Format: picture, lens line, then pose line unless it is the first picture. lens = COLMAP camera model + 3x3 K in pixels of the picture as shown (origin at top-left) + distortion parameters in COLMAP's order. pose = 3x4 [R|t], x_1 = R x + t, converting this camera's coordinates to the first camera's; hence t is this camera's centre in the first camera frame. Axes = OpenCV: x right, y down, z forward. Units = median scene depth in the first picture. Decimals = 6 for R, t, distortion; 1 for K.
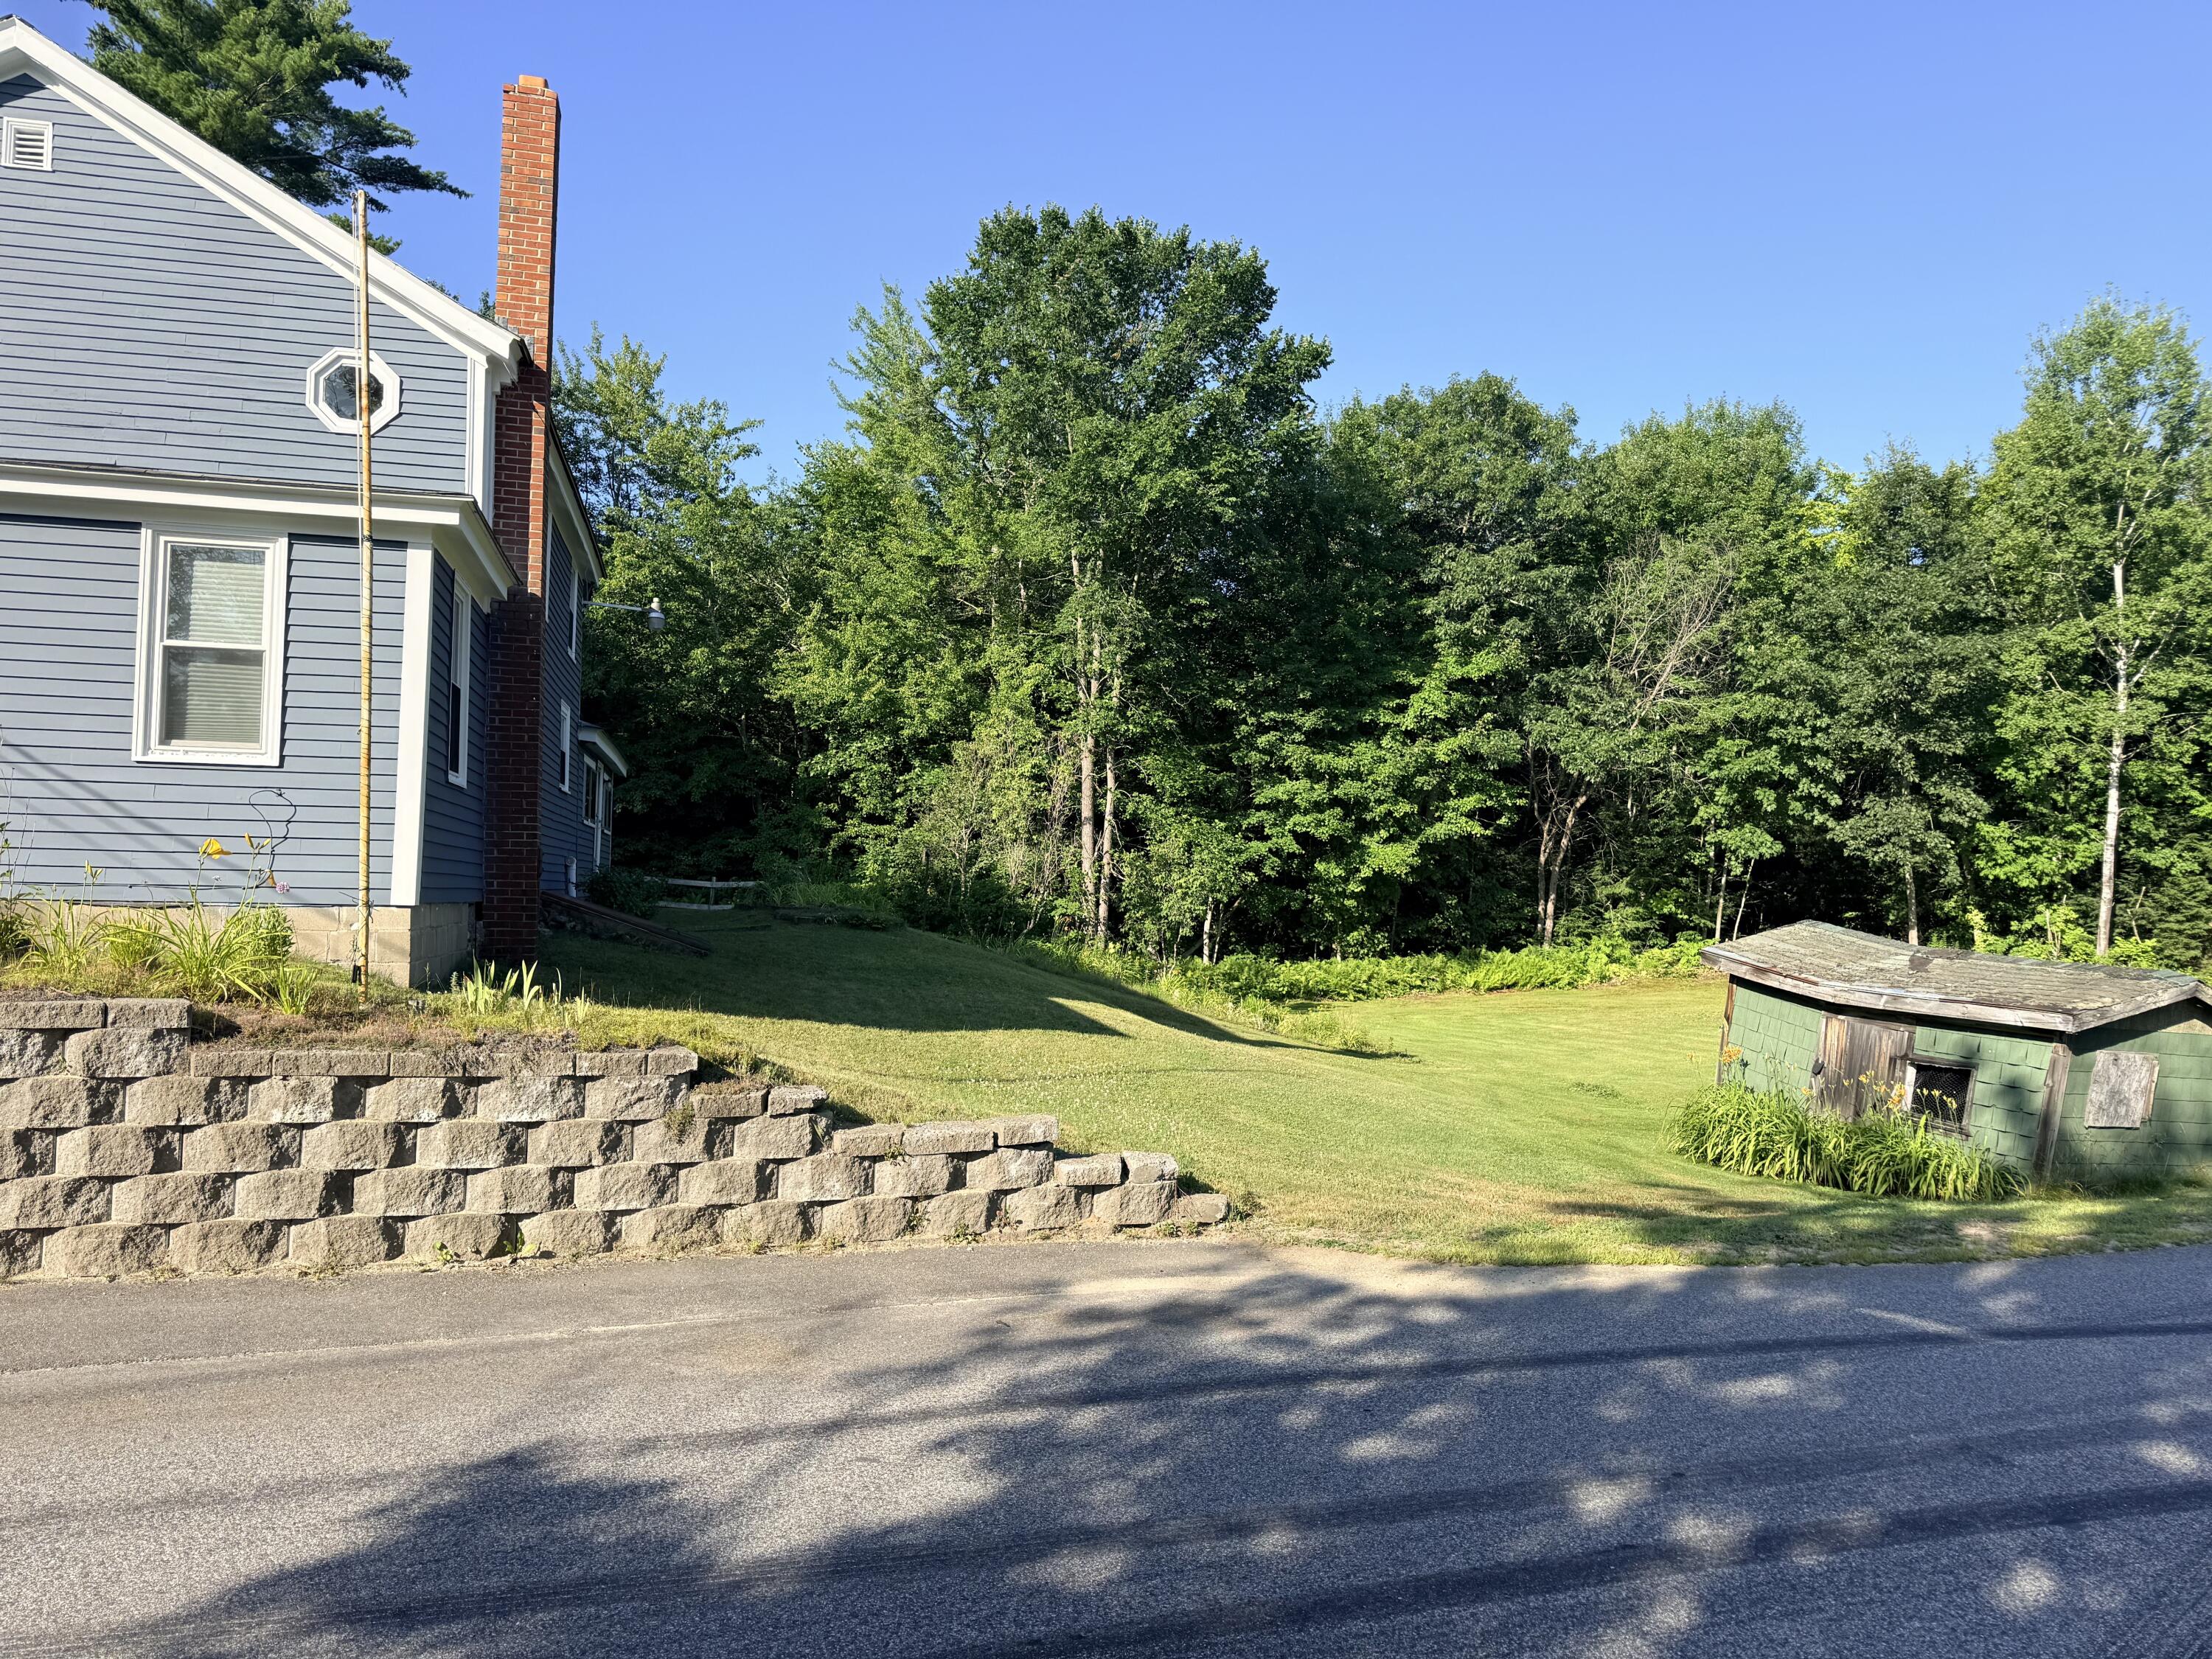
lens RADIAL K [[1549.4, 0, 1098.4], [0, 1549.4, 847.2], [0, 0, 1]] dist [0.071333, -0.088678]
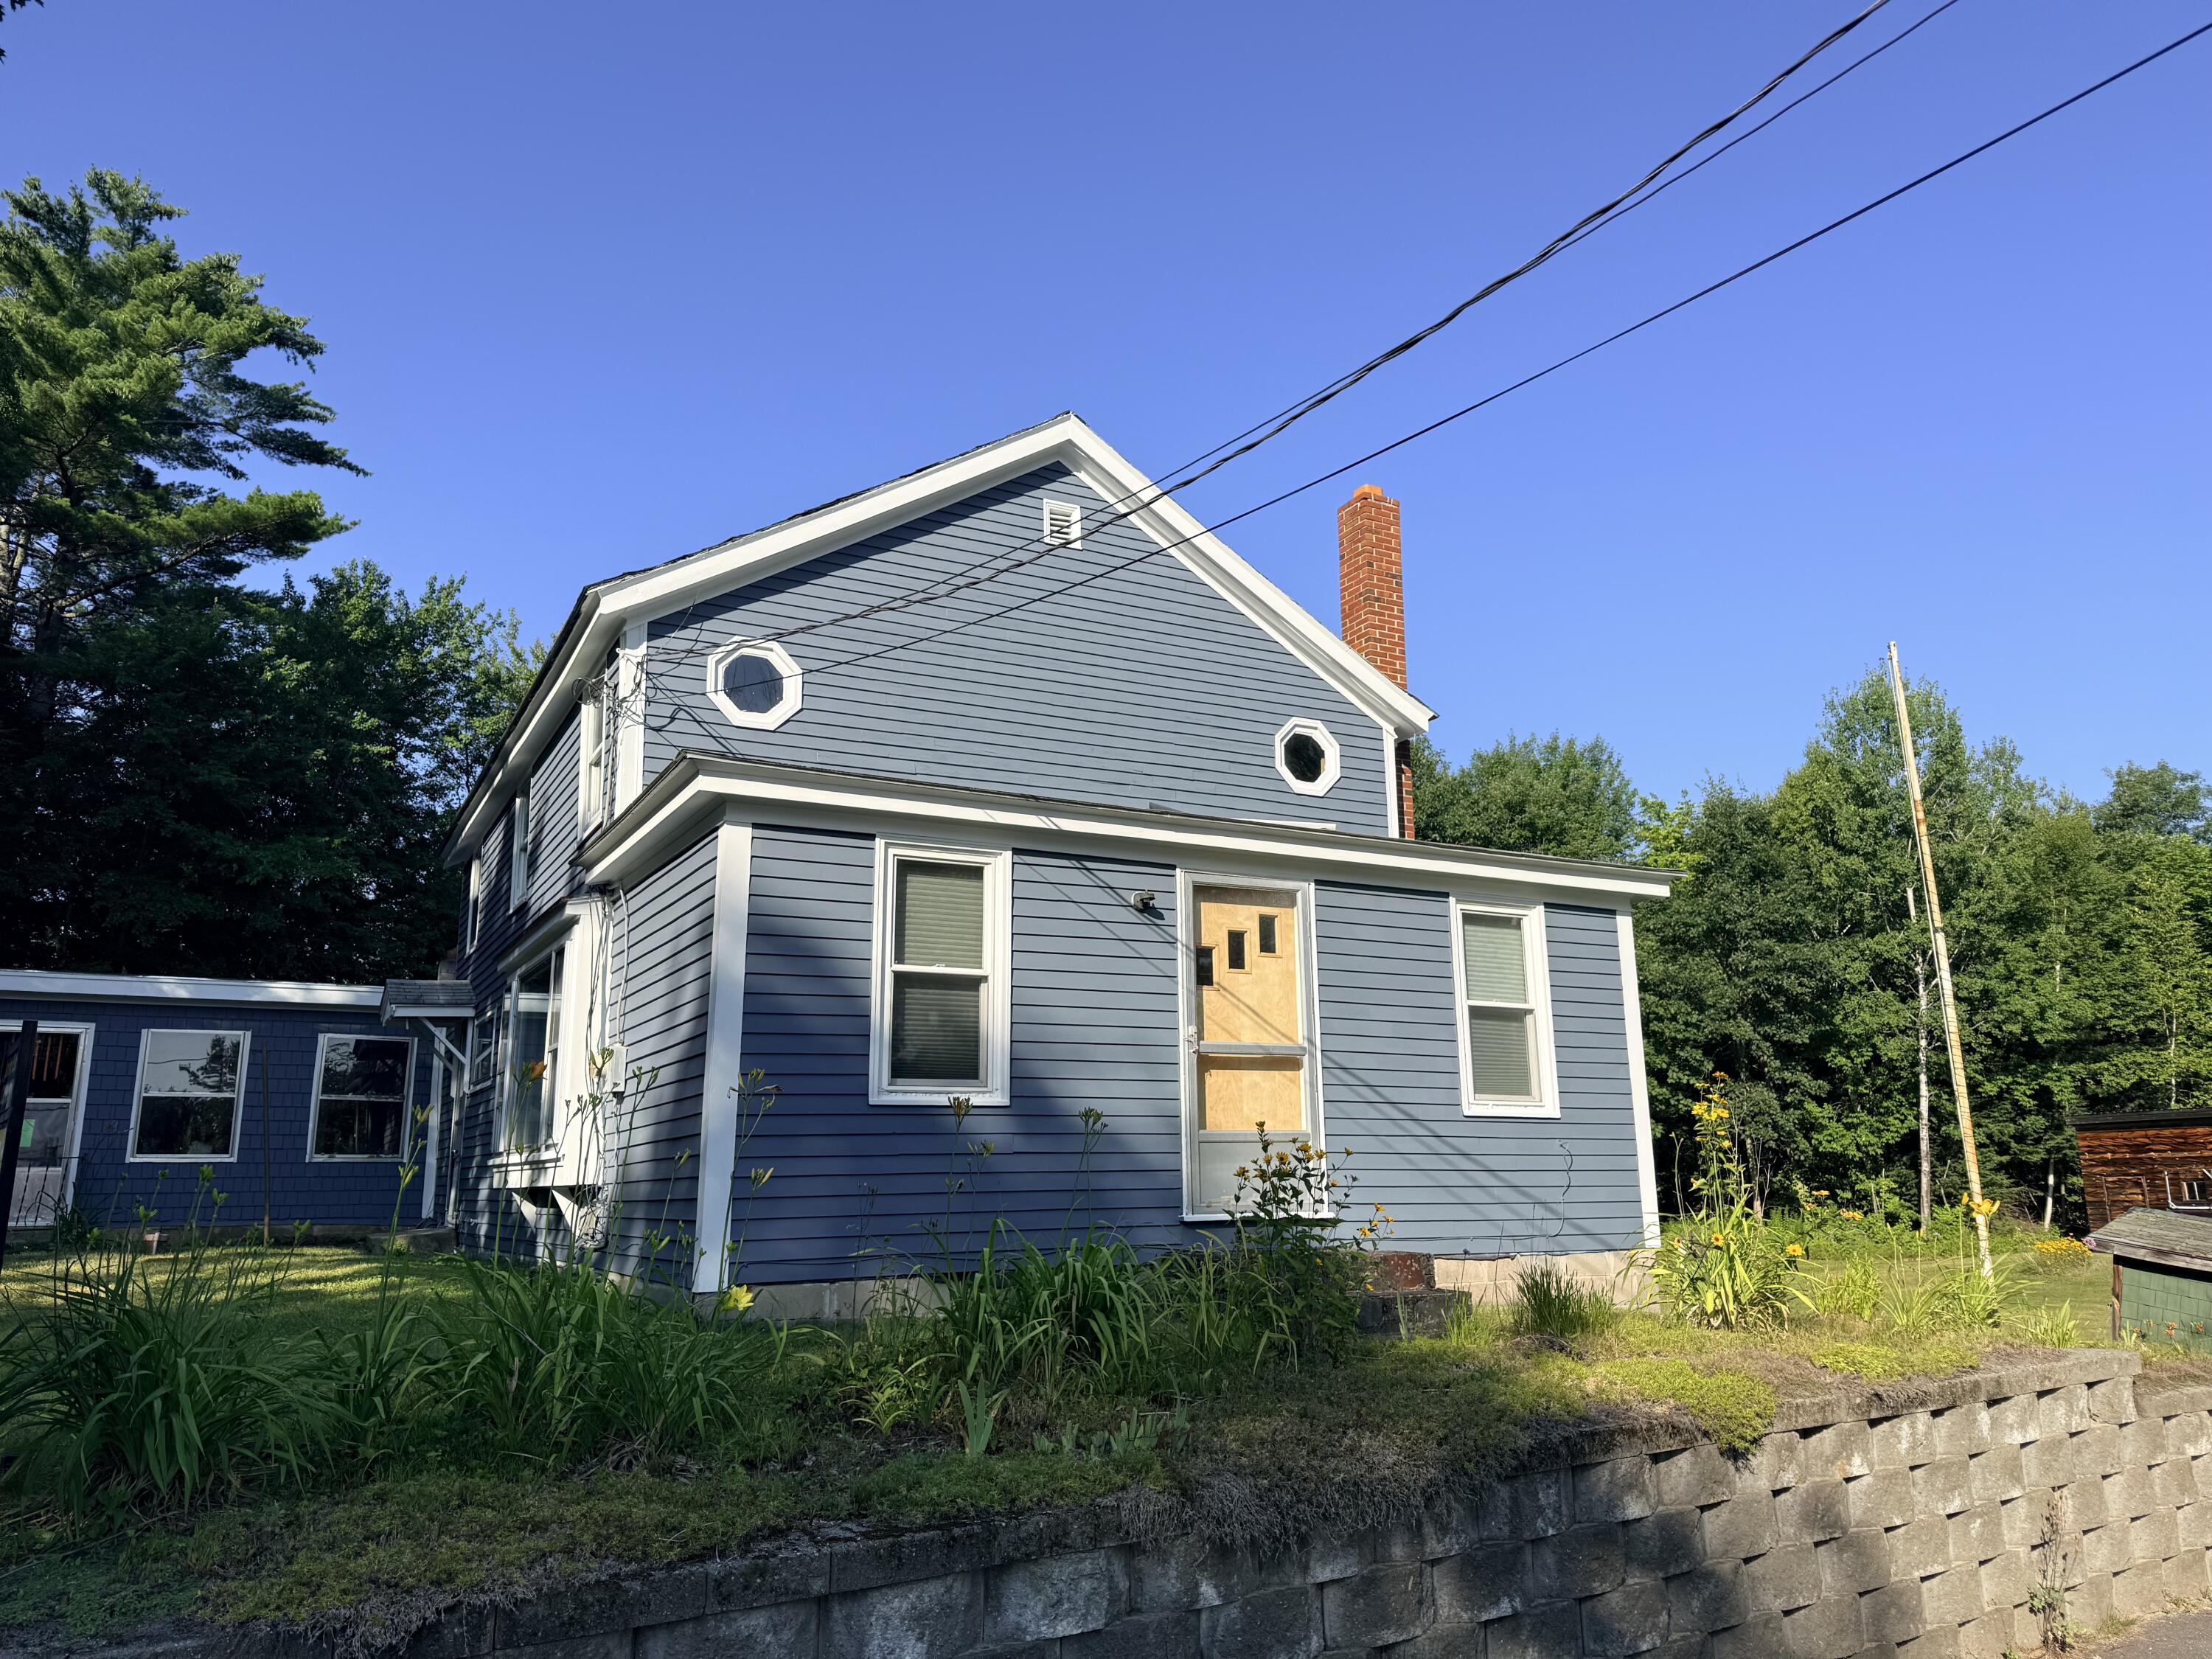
lens RADIAL K [[1549.4, 0, 1099.8], [0, 1549.4, 839.4], [0, 0, 1]] dist [0.071333, -0.088678]
pose [[0.967338, 0.026545, 0.252097, -0.257489], [0.019810, 0.983544, -0.179578, -0.012265], [-0.252716, 0.178707, 0.950894, 0.005534]]
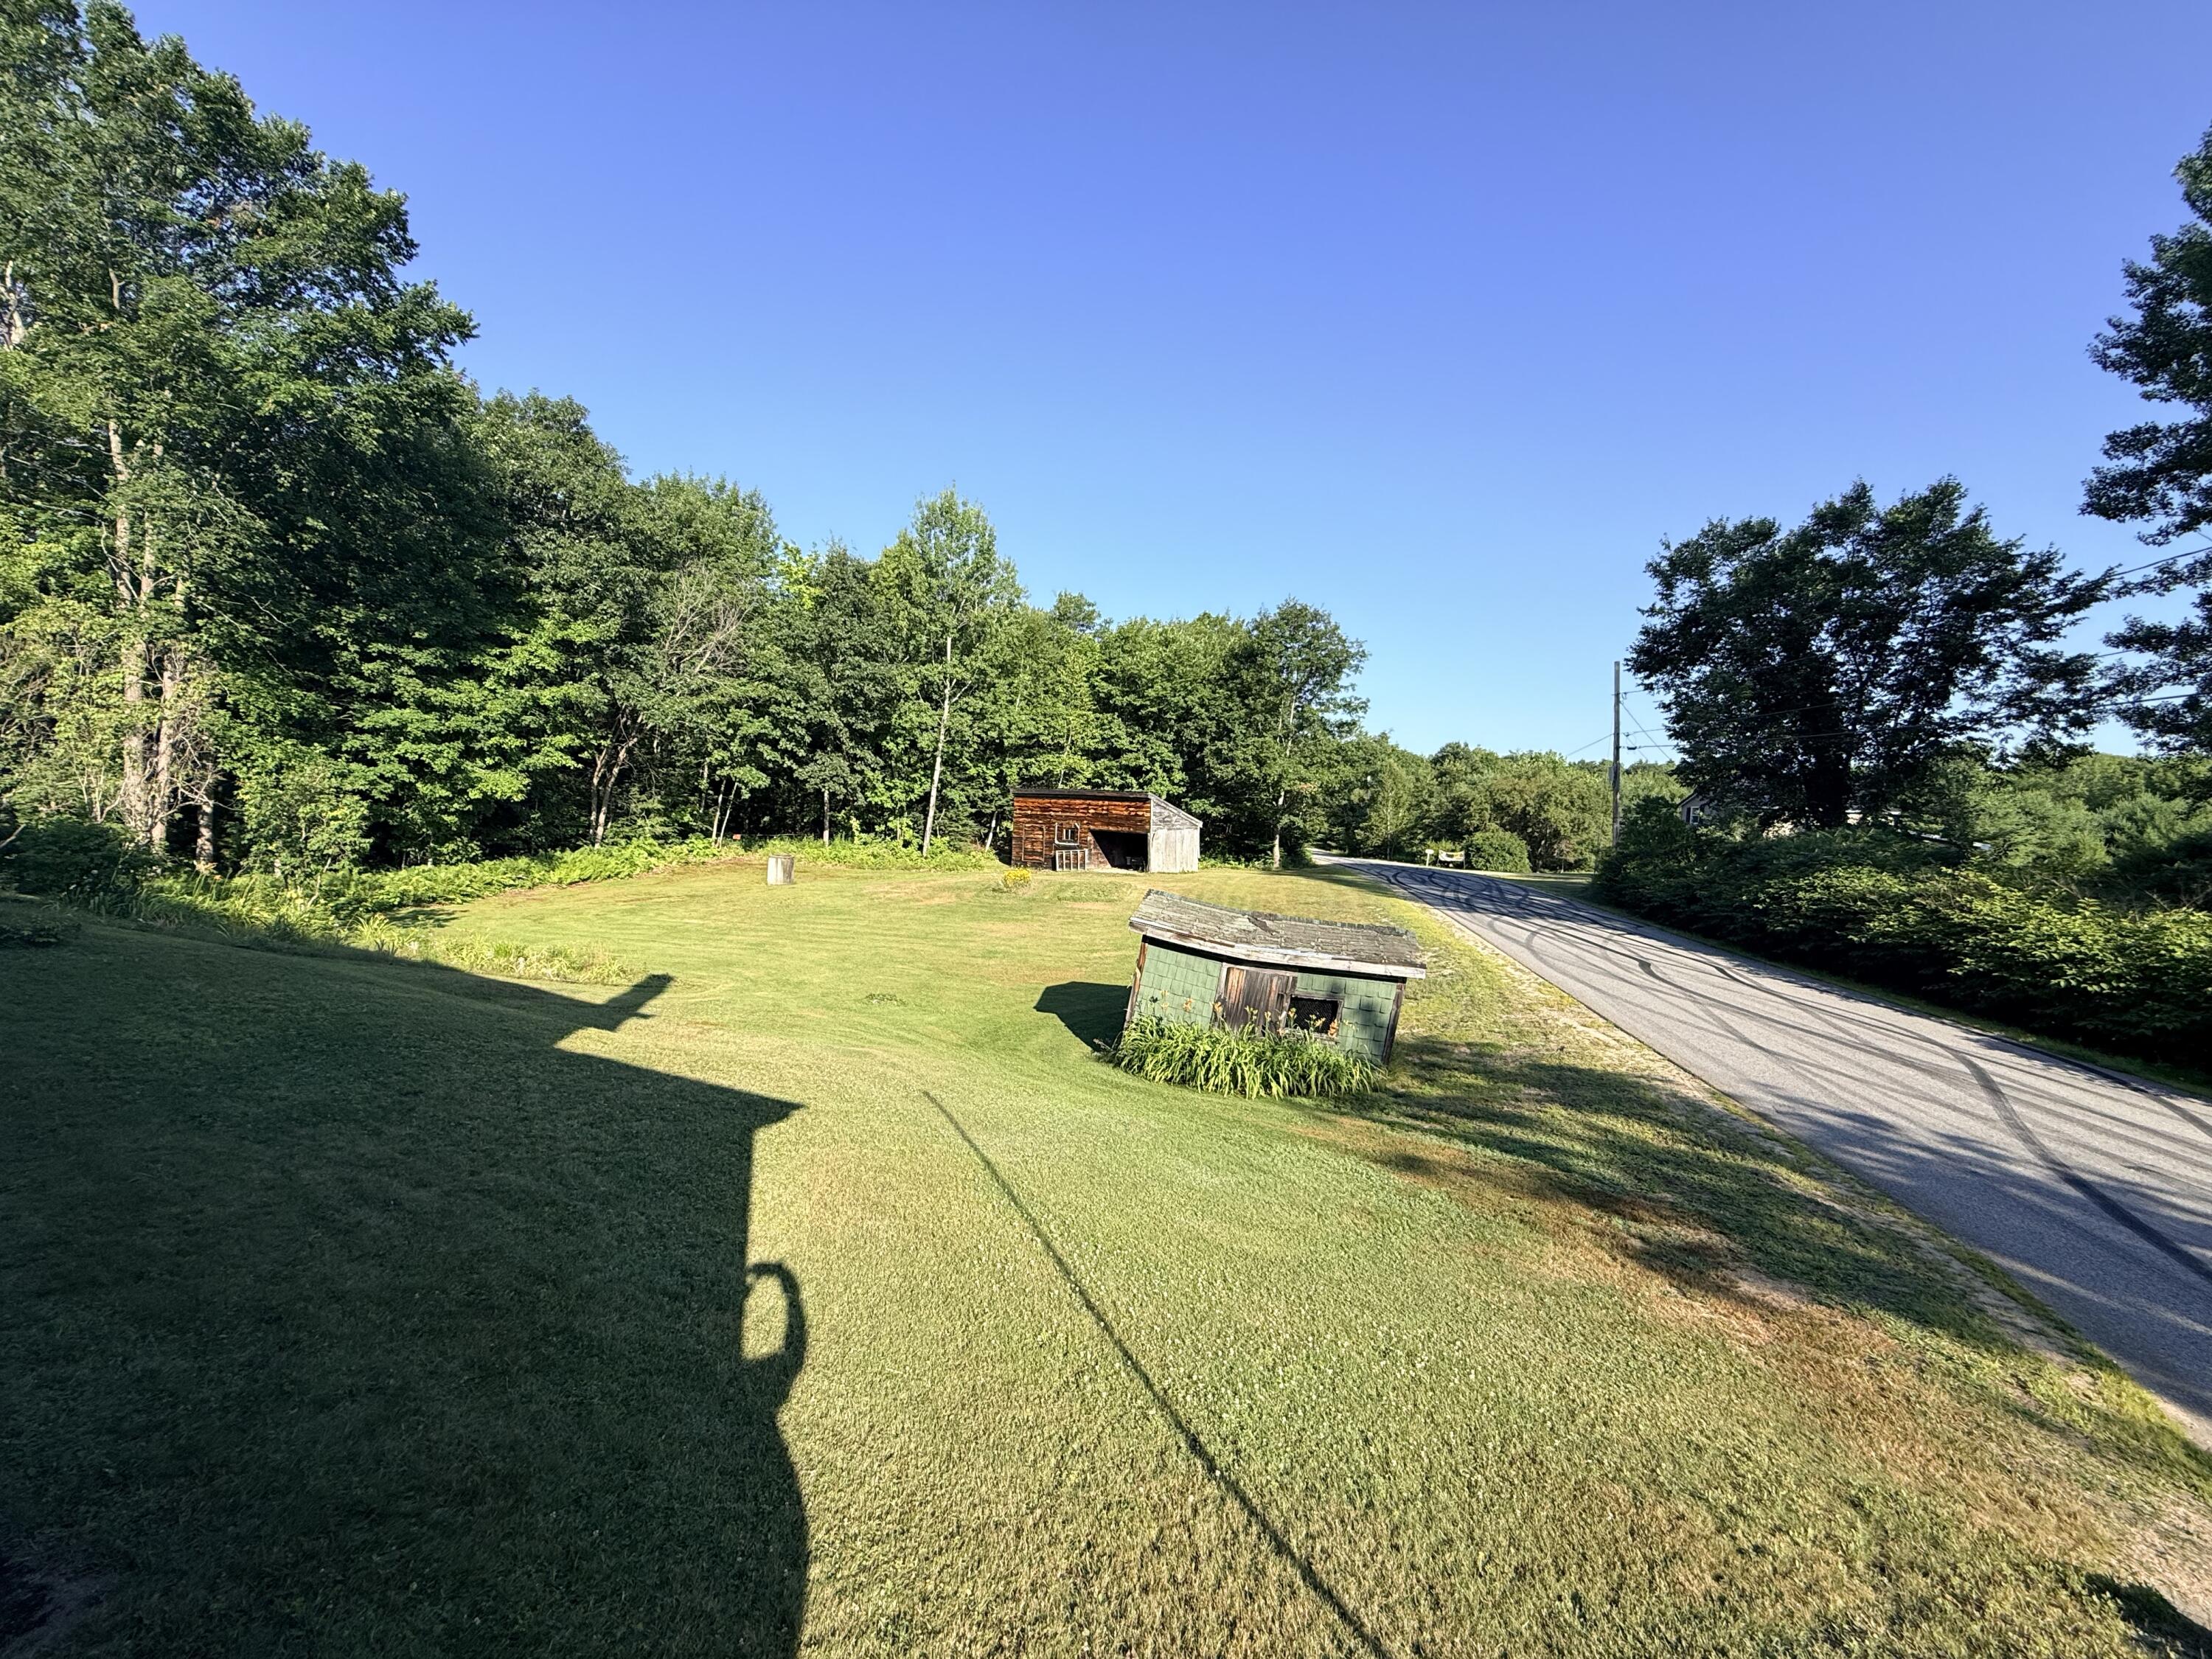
lens RADIAL K [[882.7, 0, 1103.5], [0, 882.7, 831.4], [0, 0, 1]] dist [-0.000887, 0.000162]
pose [[0.574576, -0.014671, 0.818320, -0.103751], [-0.057182, 0.996676, 0.058019, -0.022238], [-0.816452, -0.080130, 0.571827, 0.236175]]
